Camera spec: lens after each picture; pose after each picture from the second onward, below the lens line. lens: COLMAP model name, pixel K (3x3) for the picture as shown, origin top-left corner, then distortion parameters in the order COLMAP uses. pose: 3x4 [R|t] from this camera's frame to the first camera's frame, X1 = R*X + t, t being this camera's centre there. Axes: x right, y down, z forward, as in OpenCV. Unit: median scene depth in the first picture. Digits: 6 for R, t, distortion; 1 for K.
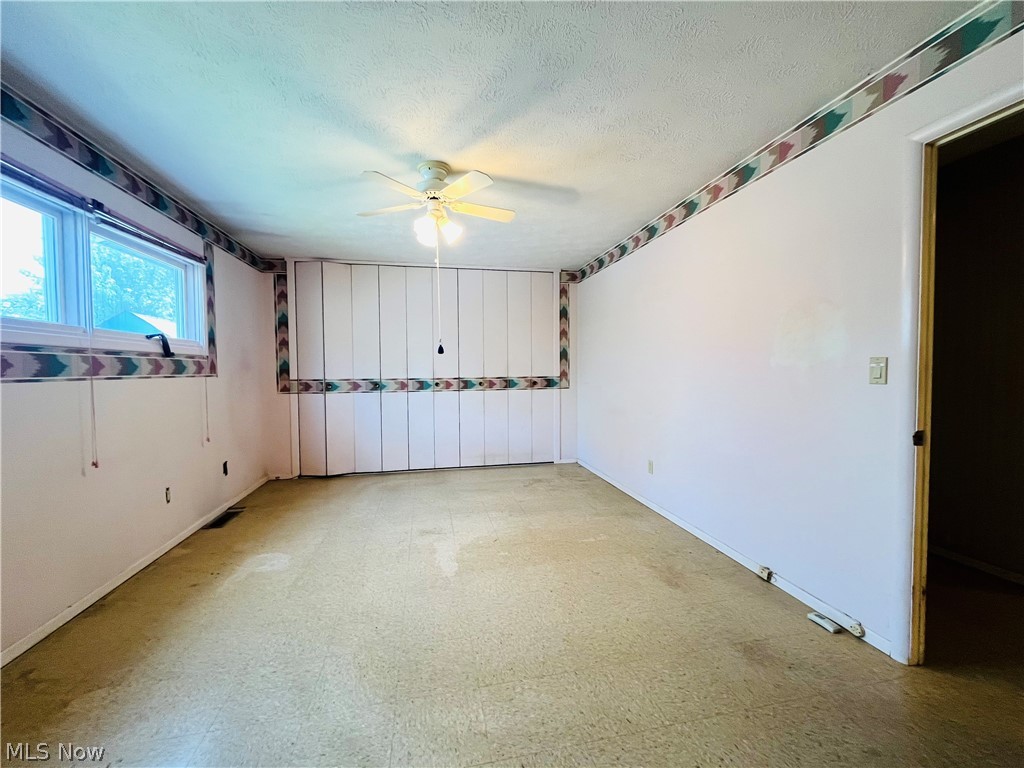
lens RADIAL K [[413.4, 0, 512.0], [0, 413.4, 384.0], [0, 0, 1]] dist [-0.002728, -0.000423]
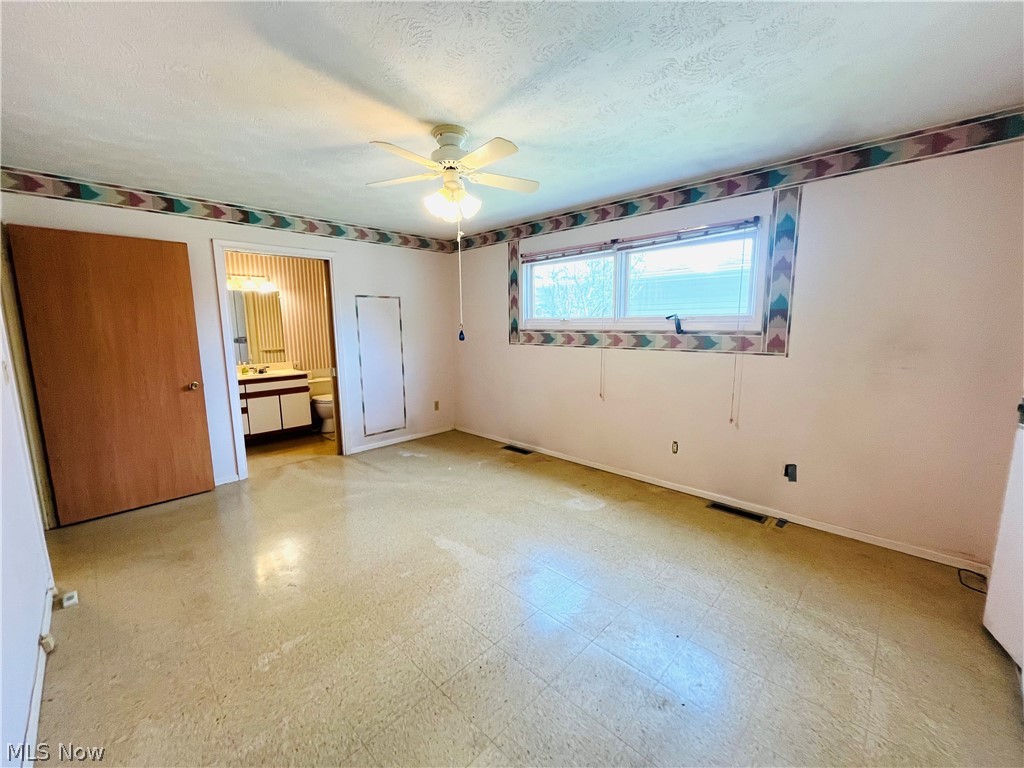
lens RADIAL K [[406.7, 0, 512.0], [0, 406.7, 384.0], [0, 0, 1]] dist [-0.000539, -0.000135]
pose [[-0.823172, 0.088851, -0.560797, 0.173536], [-0.012627, 0.984571, 0.174528, -0.093601], [0.567652, 0.150748, -0.809350, 1.304837]]
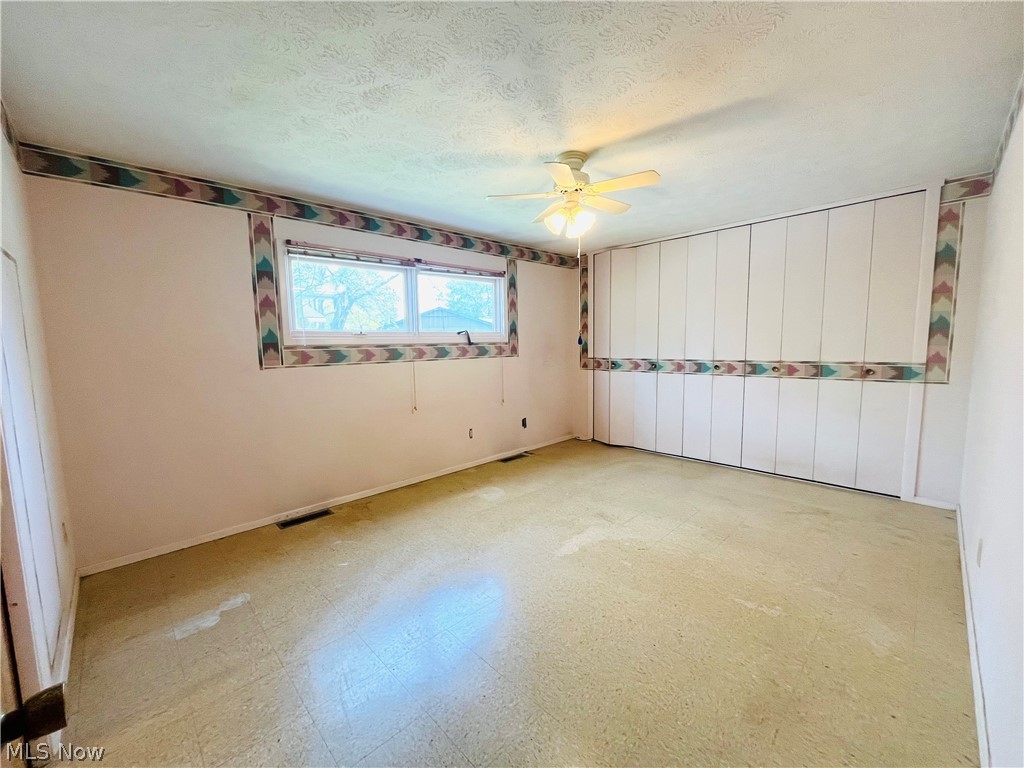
lens RADIAL K [[413.4, 0, 512.0], [0, 413.4, 384.0], [0, 0, 1]] dist [-0.002728, -0.000423]
pose [[0.534711, 0.083190, -0.840930, 0.435086], [-0.015281, 0.995932, 0.088807, -0.047004], [0.844897, -0.034636, 0.533807, 0.231942]]
